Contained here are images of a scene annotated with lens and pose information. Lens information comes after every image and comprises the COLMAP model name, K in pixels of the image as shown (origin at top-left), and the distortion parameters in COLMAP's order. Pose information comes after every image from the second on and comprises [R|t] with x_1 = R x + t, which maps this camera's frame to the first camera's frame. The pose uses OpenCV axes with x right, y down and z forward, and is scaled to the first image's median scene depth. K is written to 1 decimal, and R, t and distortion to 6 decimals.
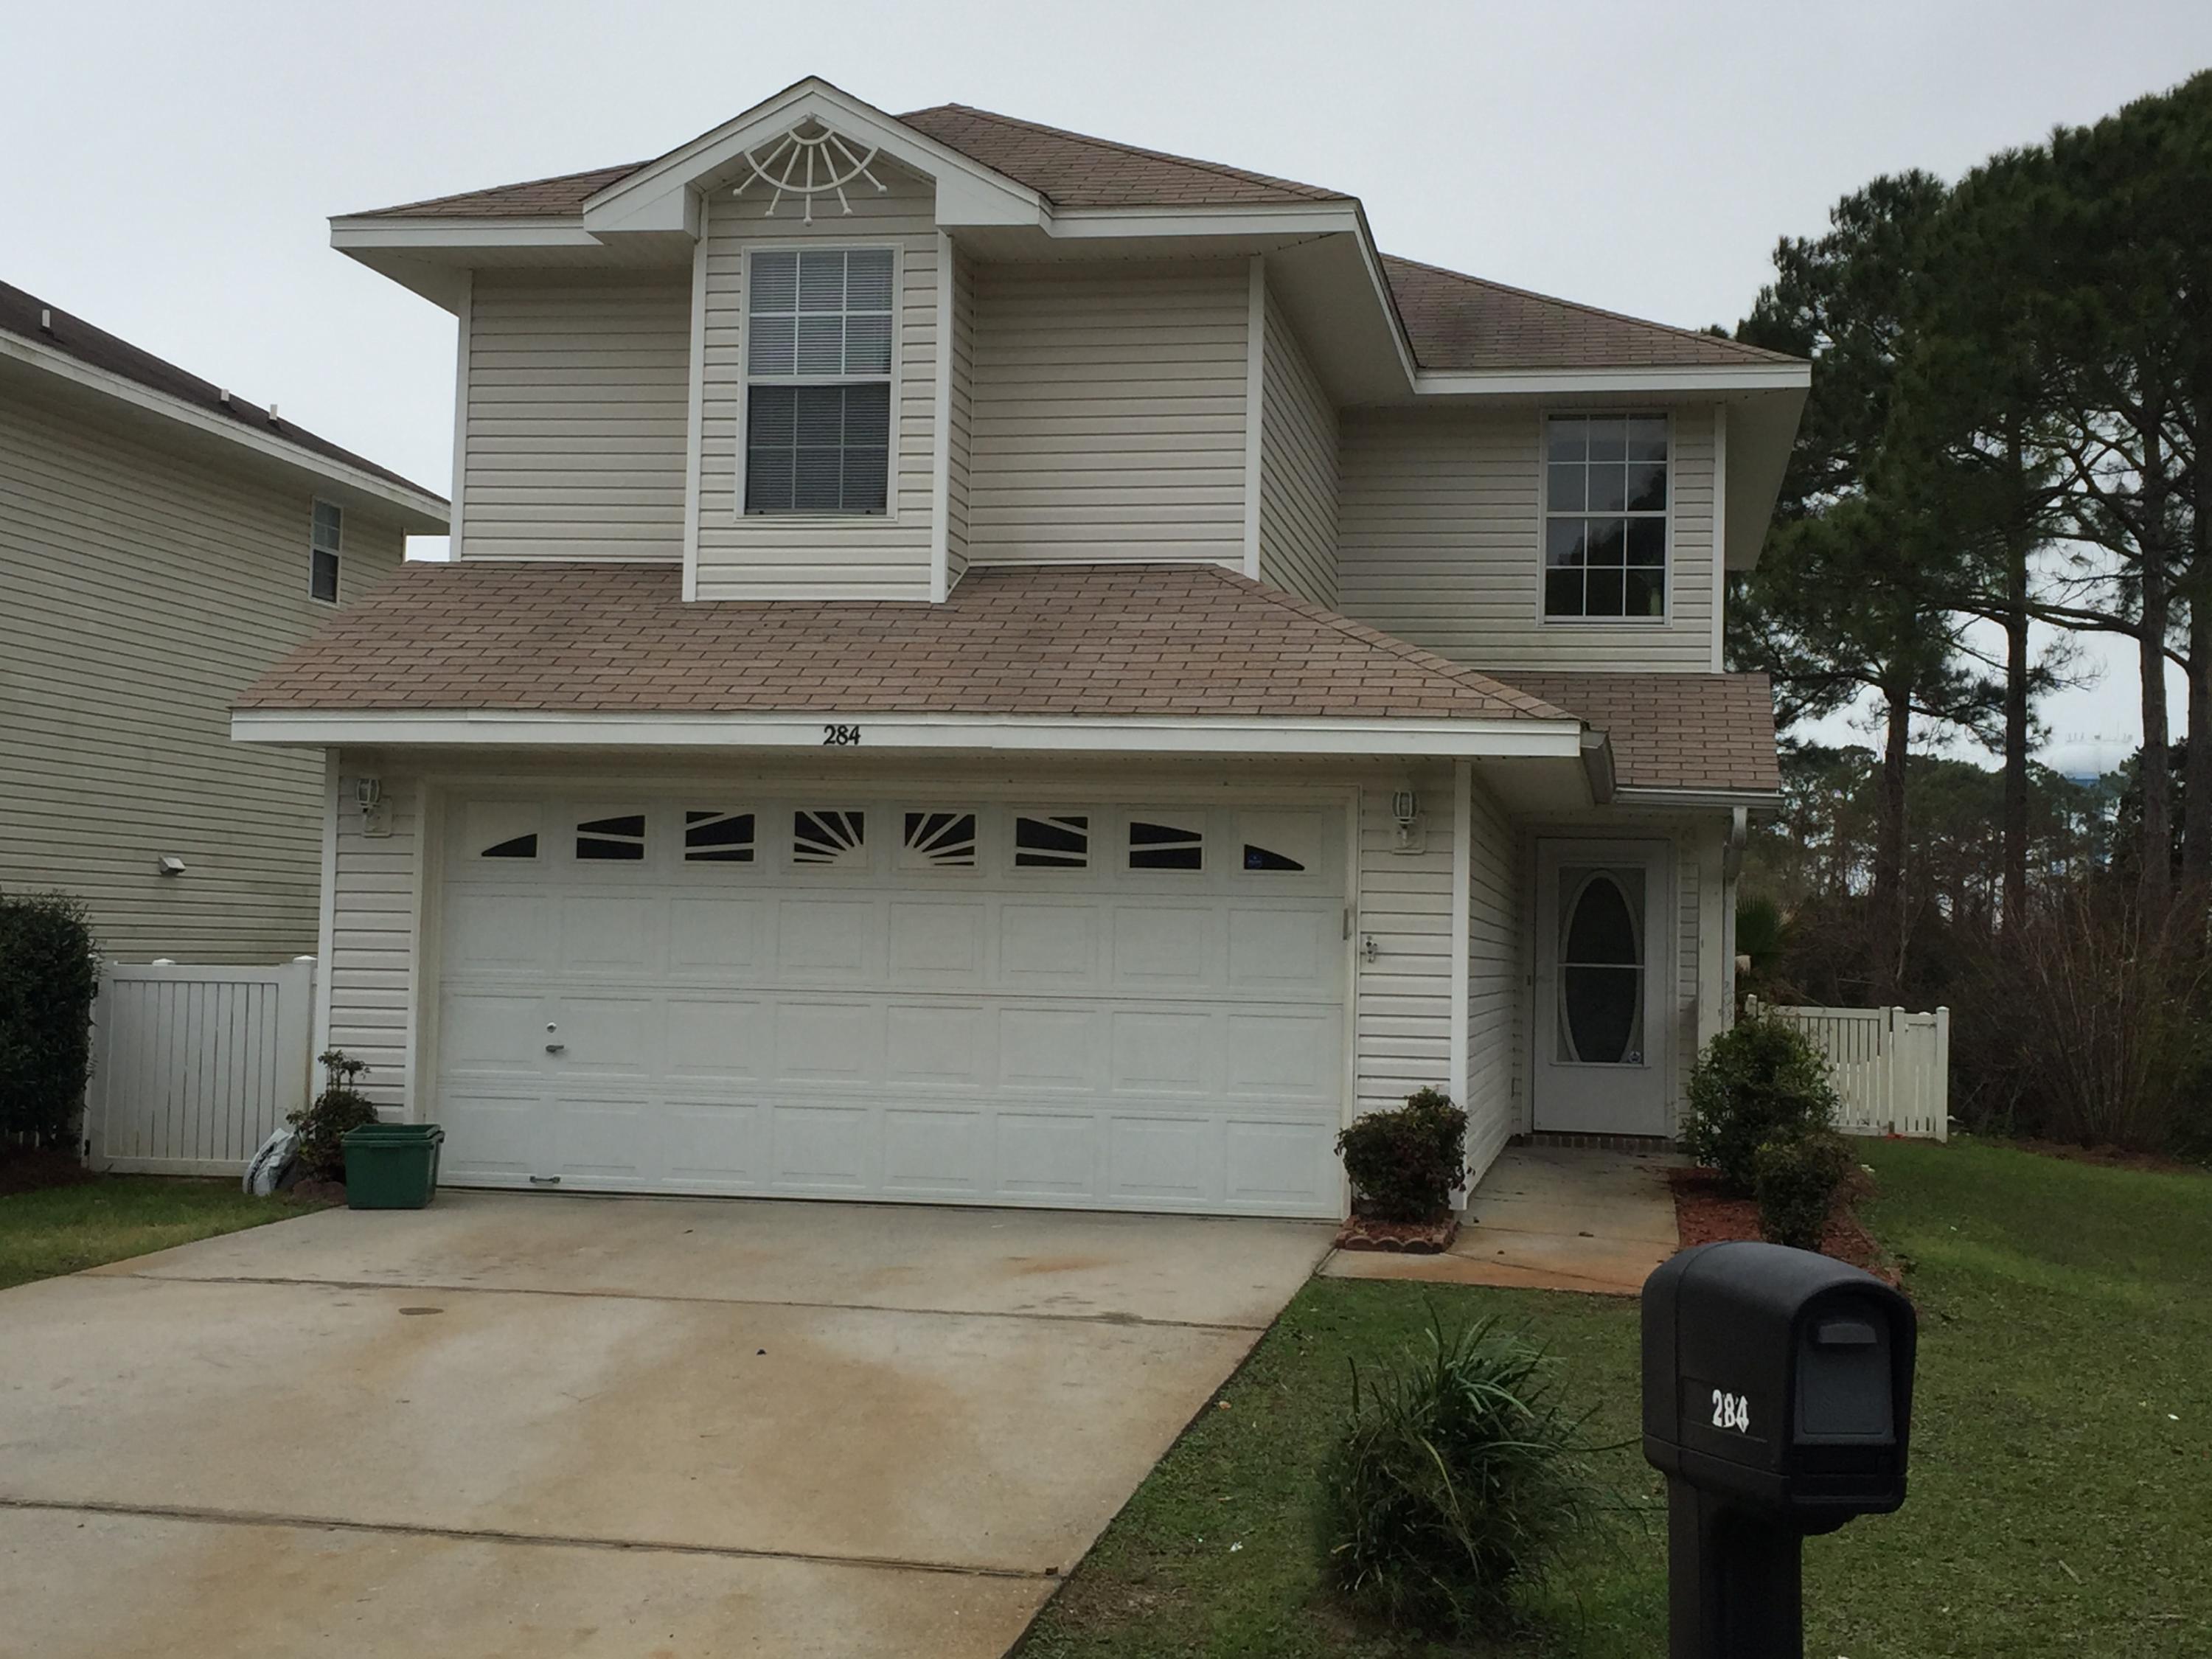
lens RADIAL K [[2888.0, 0, 1106.0], [0, 2888.0, 829.5], [0, 0, 1]] dist [0.004361, -0.372450]
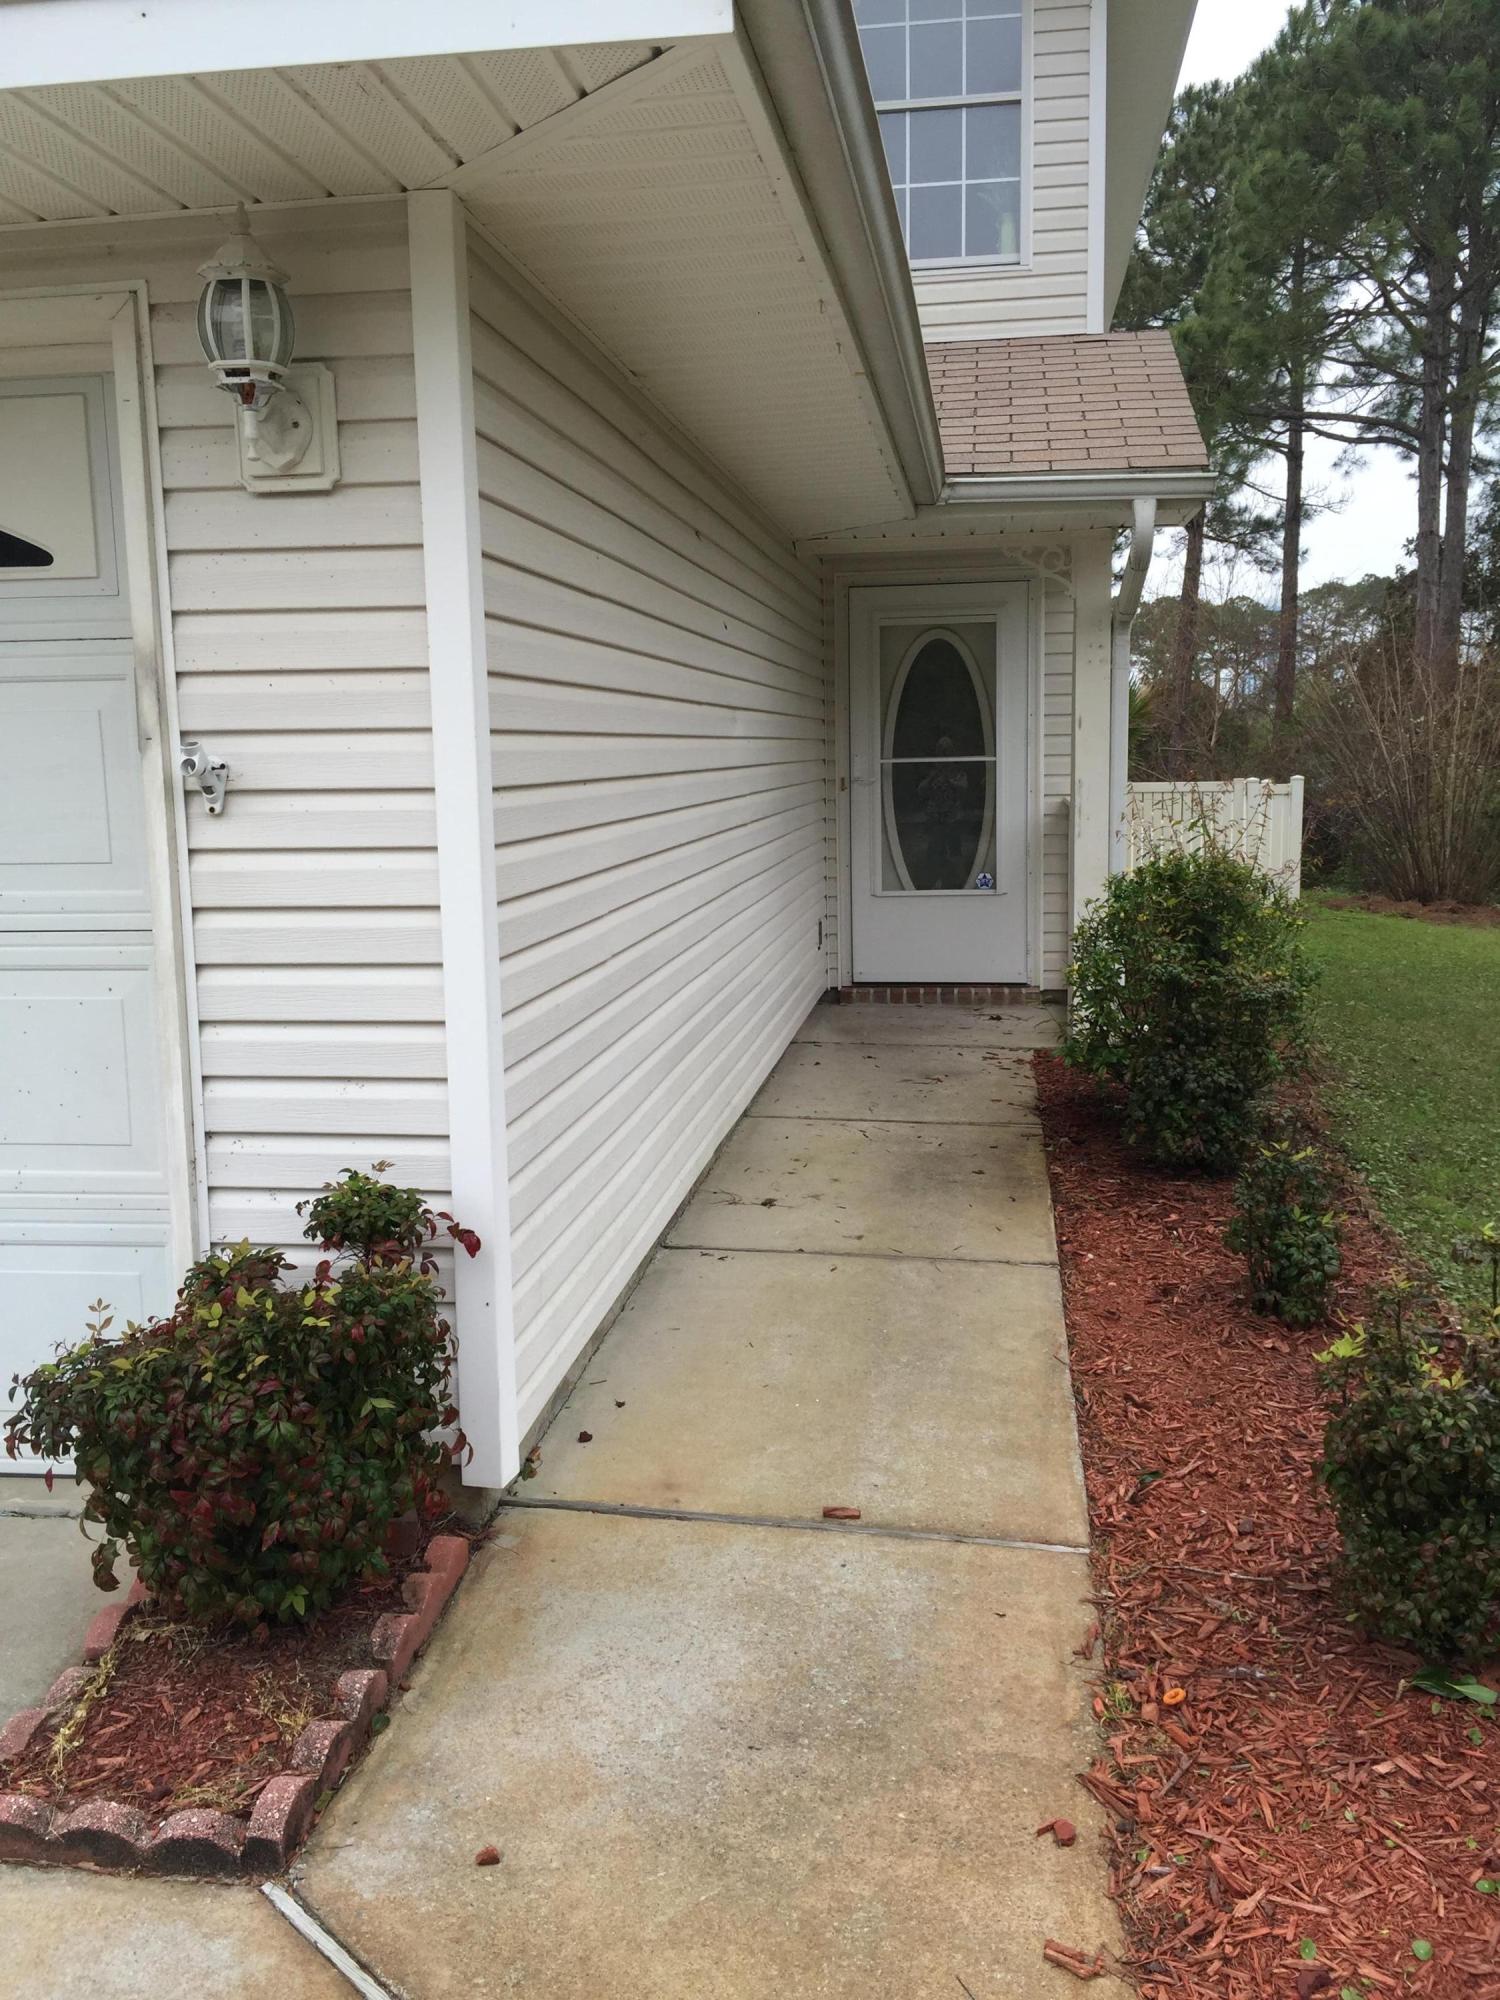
lens RADIAL K [[1687.5, 0, 750.0], [0, 1687.5, 1000.0], [0, 0, 1]] dist [0.141024, -0.364282]
pose [[0.998443, -0.047219, 0.029696, 0.107155], [0.040685, 0.980667, 0.191407, 0.022236], [-0.038160, -0.189901, 0.981061, 0.561630]]
